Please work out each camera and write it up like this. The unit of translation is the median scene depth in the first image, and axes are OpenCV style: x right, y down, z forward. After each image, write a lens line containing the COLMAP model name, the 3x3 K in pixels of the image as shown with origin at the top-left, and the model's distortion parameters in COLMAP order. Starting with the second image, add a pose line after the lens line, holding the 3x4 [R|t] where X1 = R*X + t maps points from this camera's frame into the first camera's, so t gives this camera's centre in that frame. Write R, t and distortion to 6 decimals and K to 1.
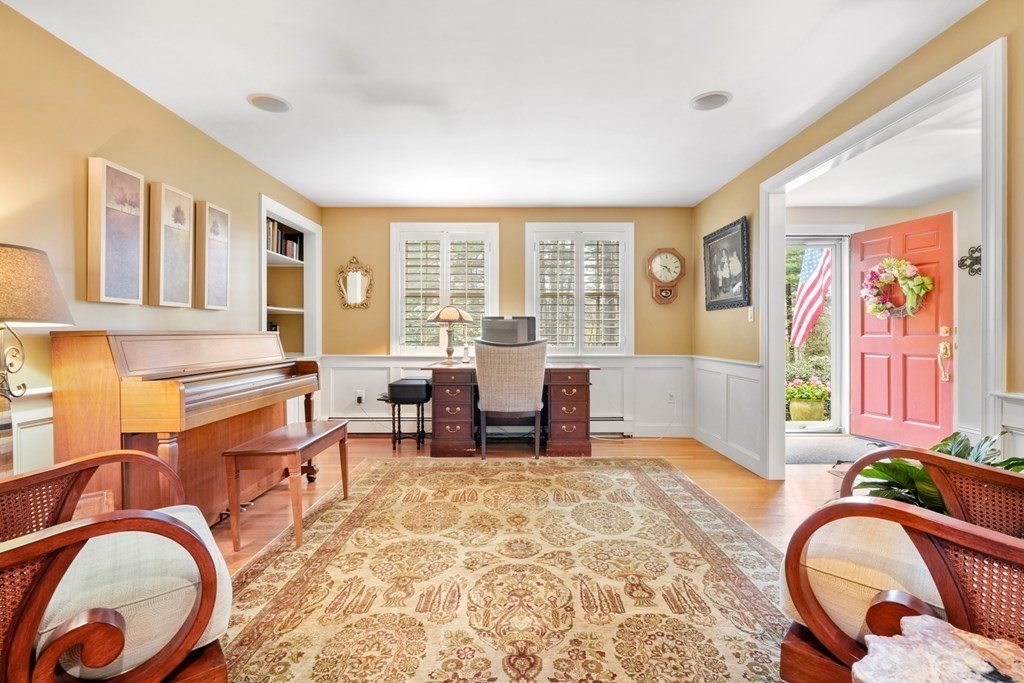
lens RADIAL K [[479.4, 0, 512.0], [0, 479.4, 341.5], [0, 0, 1]] dist [0.002529, 0.000331]
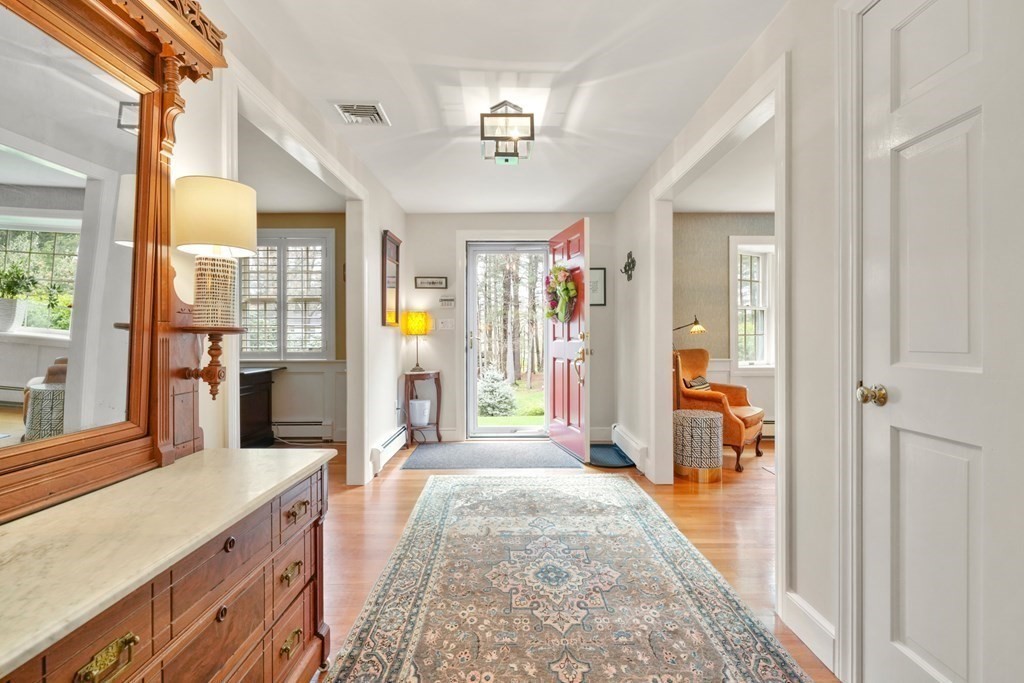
lens RADIAL K [[465.2, 0, 512.0], [0, 465.2, 341.5], [0, 0, 1]] dist [0.000558, 0.000180]
pose [[0.999998, -0.001160, 0.001878, 0.660368], [0.001170, 0.999986, -0.005248, -0.004773], [-0.001872, 0.005250, 0.999984, 0.022780]]
